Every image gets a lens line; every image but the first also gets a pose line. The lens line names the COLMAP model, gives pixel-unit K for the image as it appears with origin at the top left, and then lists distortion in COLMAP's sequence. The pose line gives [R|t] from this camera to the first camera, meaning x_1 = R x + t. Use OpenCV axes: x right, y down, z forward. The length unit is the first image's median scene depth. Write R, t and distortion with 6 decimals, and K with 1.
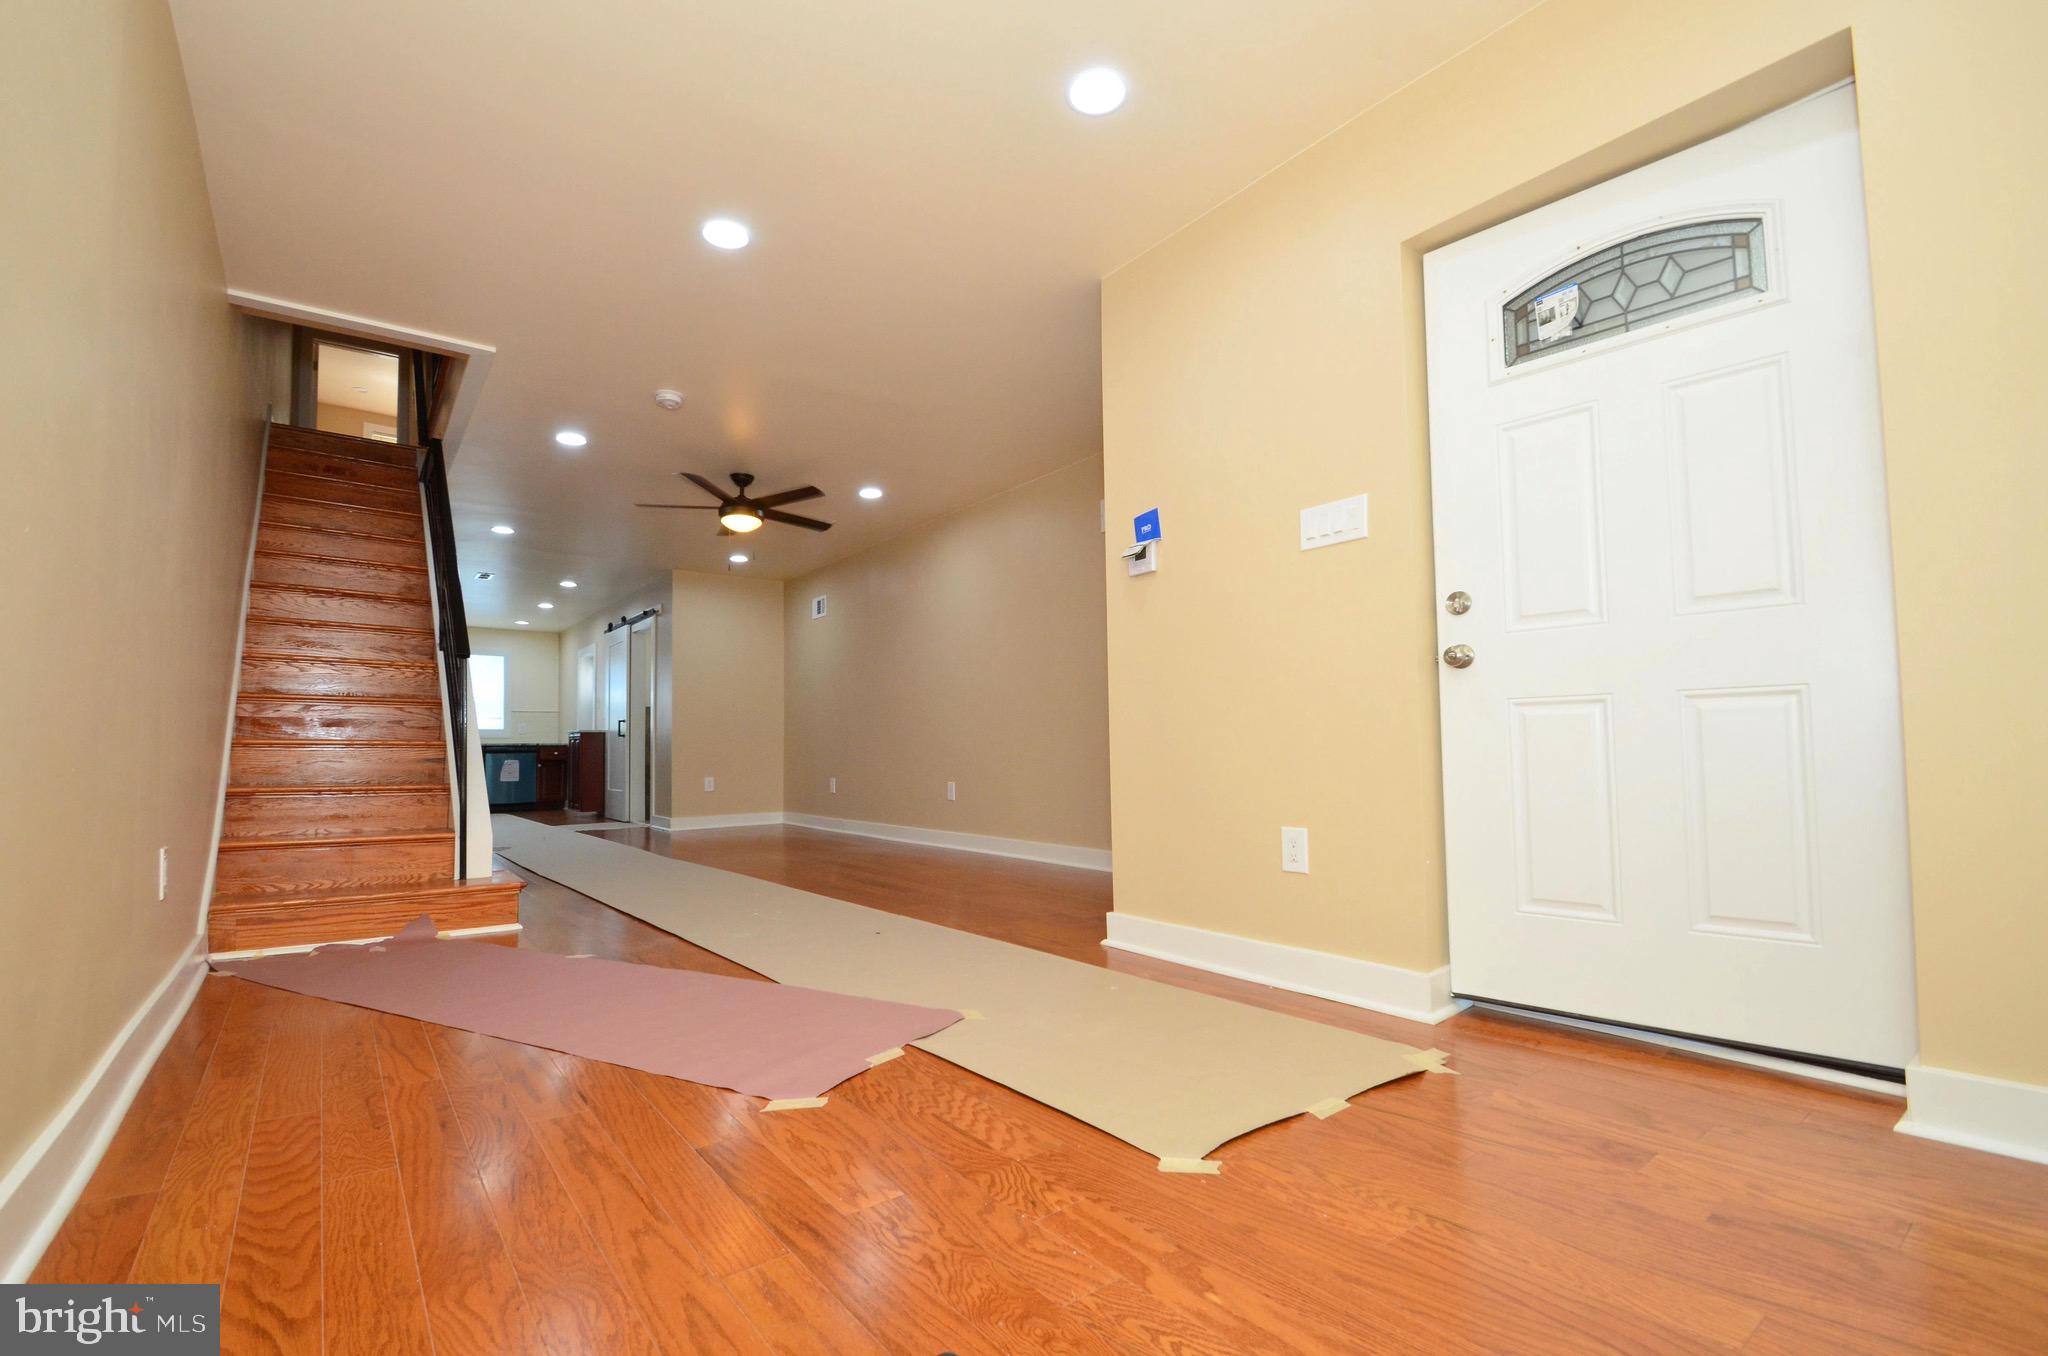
lens RADIAL K [[883.2, 0, 994.8], [0, 883.2, 708.8], [0, 0, 1]] dist [0.006690, -0.013394]
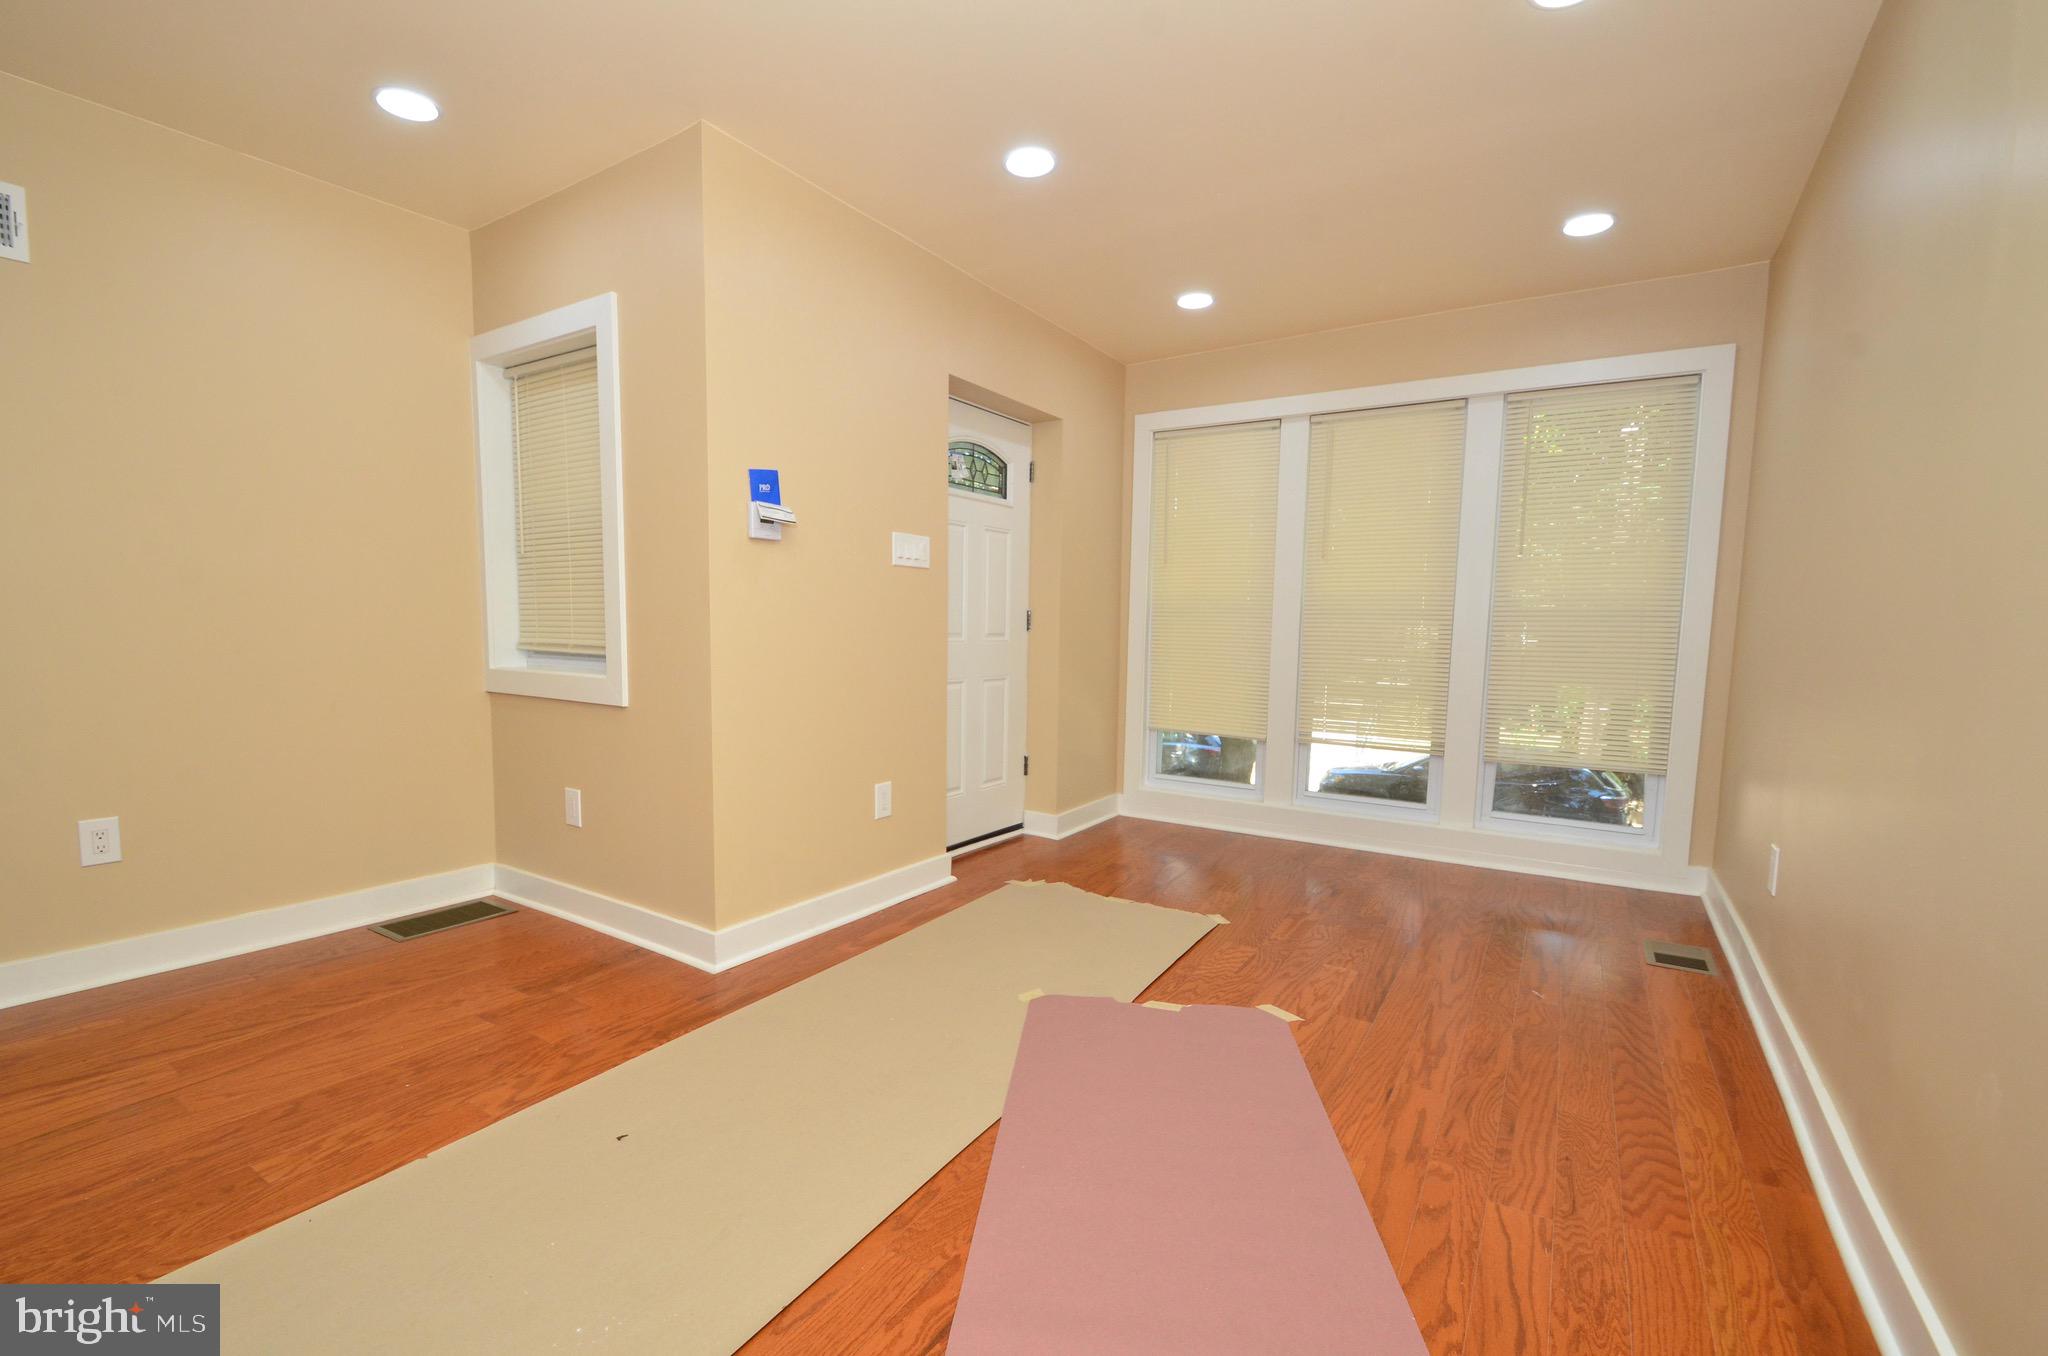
lens RADIAL K [[883.2, 0, 994.8], [0, 883.2, 708.8], [0, 0, 1]] dist [0.006690, -0.013394]
pose [[-0.338963, -0.077565, 0.937597, -1.412172], [-0.050925, 0.996647, 0.064039, -0.097330], [-0.939420, -0.026041, -0.341777, 2.014276]]
